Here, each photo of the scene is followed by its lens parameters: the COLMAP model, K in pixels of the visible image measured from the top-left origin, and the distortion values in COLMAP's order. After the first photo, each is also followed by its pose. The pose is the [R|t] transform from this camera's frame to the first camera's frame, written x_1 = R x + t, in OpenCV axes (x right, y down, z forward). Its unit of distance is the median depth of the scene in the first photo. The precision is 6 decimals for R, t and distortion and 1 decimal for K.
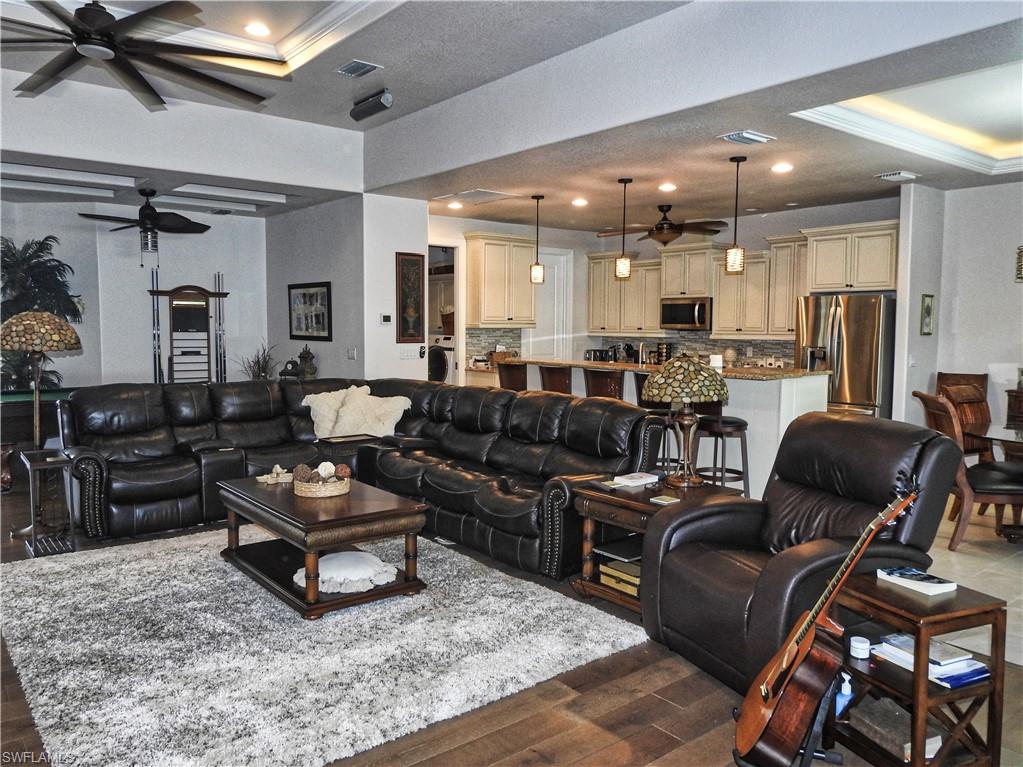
lens RADIAL K [[770.0, 0, 508.5], [0, 770.0, 384.2], [0, 0, 1]] dist [0.001249, -0.002897]
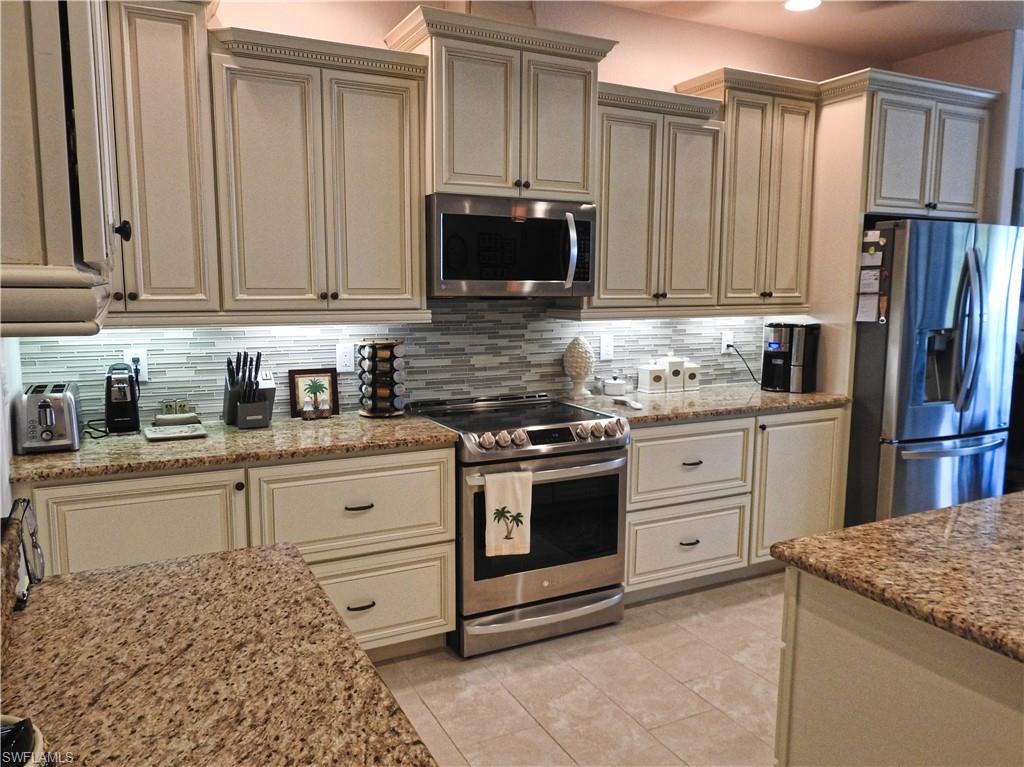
lens RADIAL K [[770.8, 0, 509.0], [0, 770.8, 383.4], [0, 0, 1]] dist [0.001249, -0.002897]
pose [[0.203566, -0.128785, 0.970554, -0.124854], [0.071009, 0.990642, 0.116557, -0.095515], [-0.976483, 0.045191, 0.210806, 1.225551]]
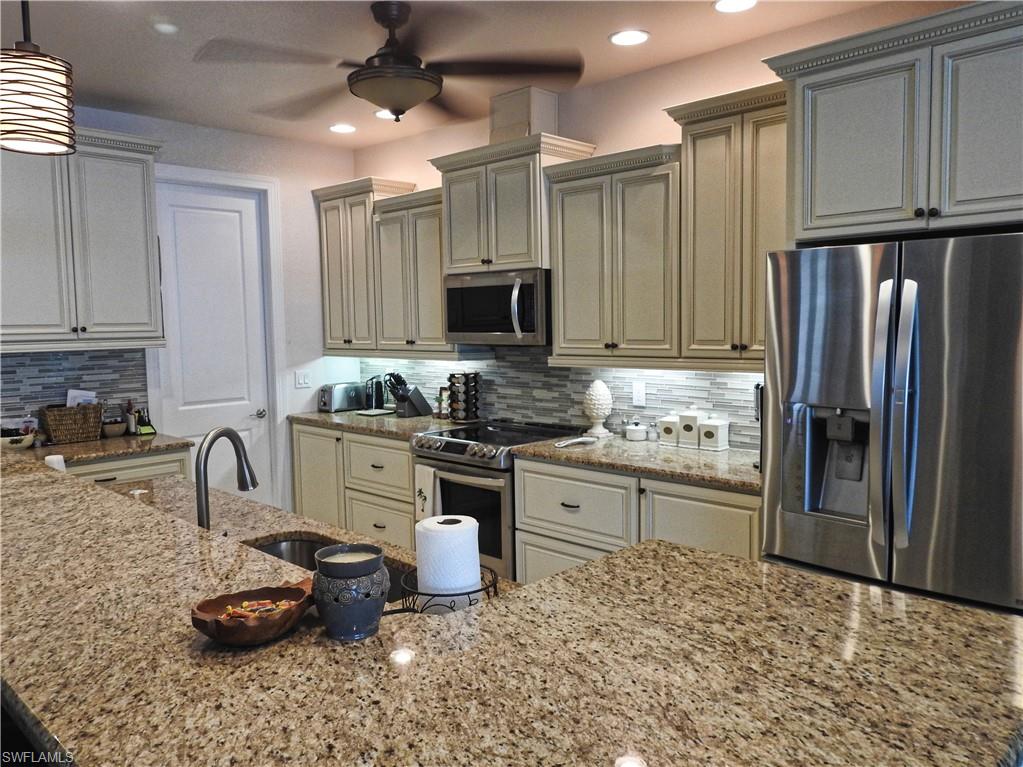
lens RADIAL K [[770.0, 0, 503.7], [0, 770.0, 384.4], [0, 0, 1]] dist [0.001249, -0.002897]
pose [[0.993442, -0.031234, 0.109988, 0.244301], [0.030292, 0.999489, 0.010226, -0.069159], [-0.110251, -0.006827, 0.993880, 0.742620]]
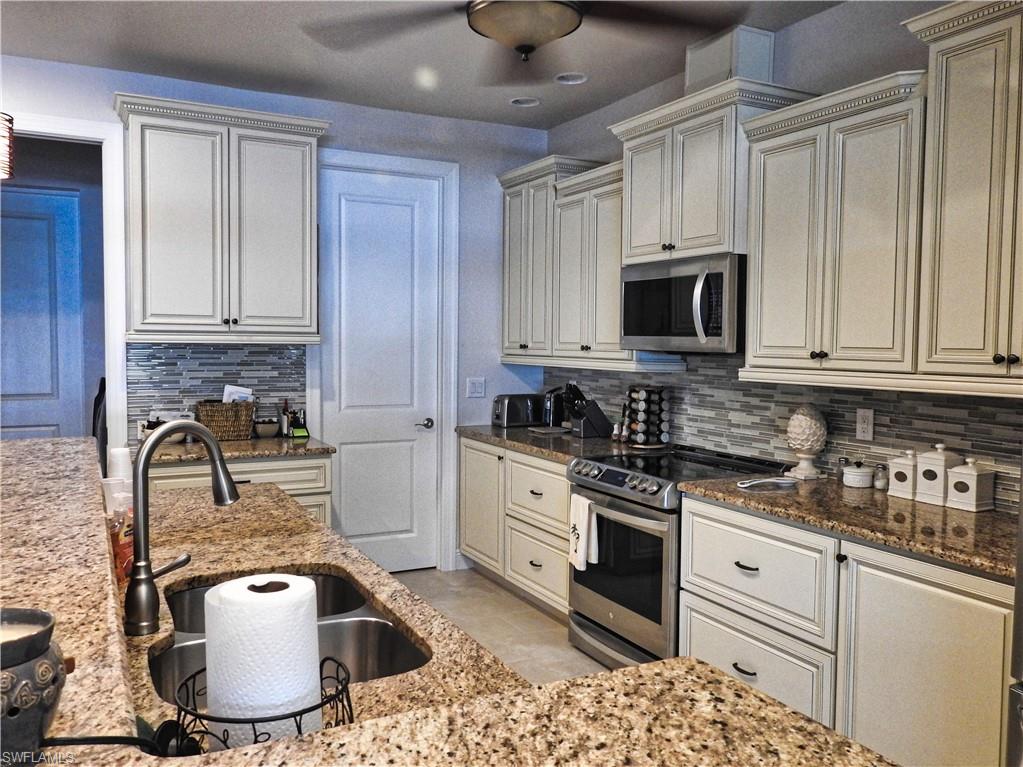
lens RADIAL K [[819.5, 0, 509.1], [0, 819.5, 382.2], [0, 0, 1]] dist [-0.002177, 0.000341]
pose [[0.978517, 0.015831, -0.205557, 0.305183], [-0.021044, 0.999509, -0.023197, -0.061712], [0.205089, 0.027024, 0.978370, 0.818725]]
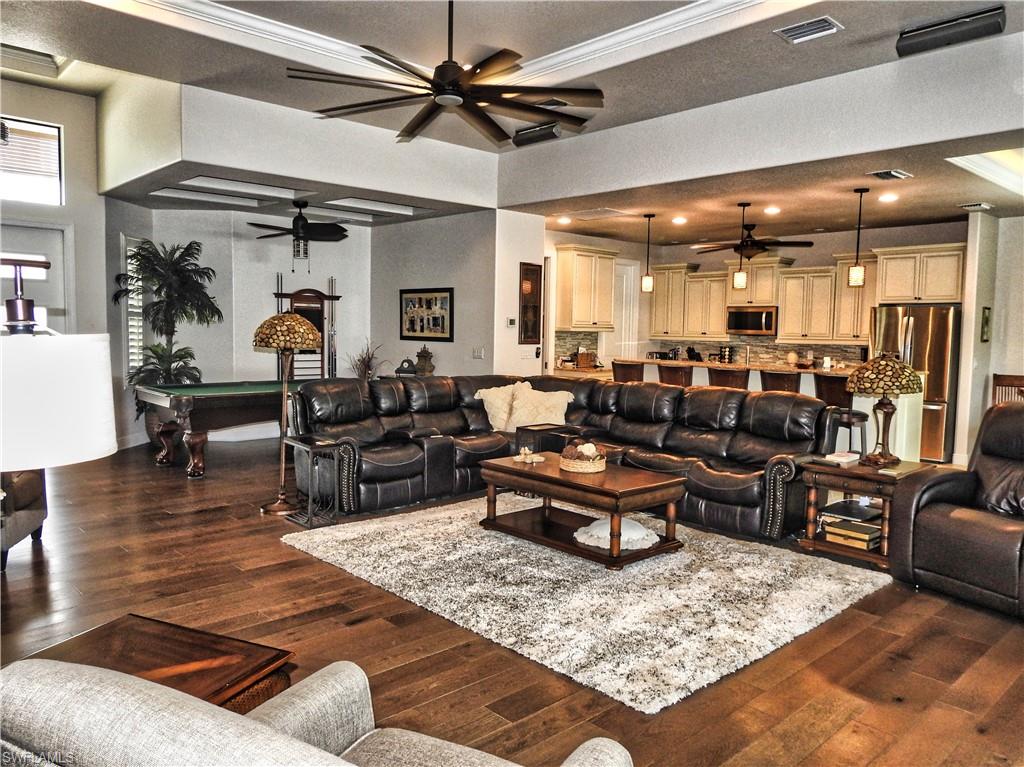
lens RADIAL K [[770.8, 0, 488.2], [0, 770.8, 380.3], [0, 0, 1]] dist [0.001249, -0.002897]
pose [[0.997139, 0.006001, 0.075346, -0.304892], [-0.005269, 0.999937, -0.009918, 0.010634], [-0.075401, 0.009492, 0.997108, -0.109965]]
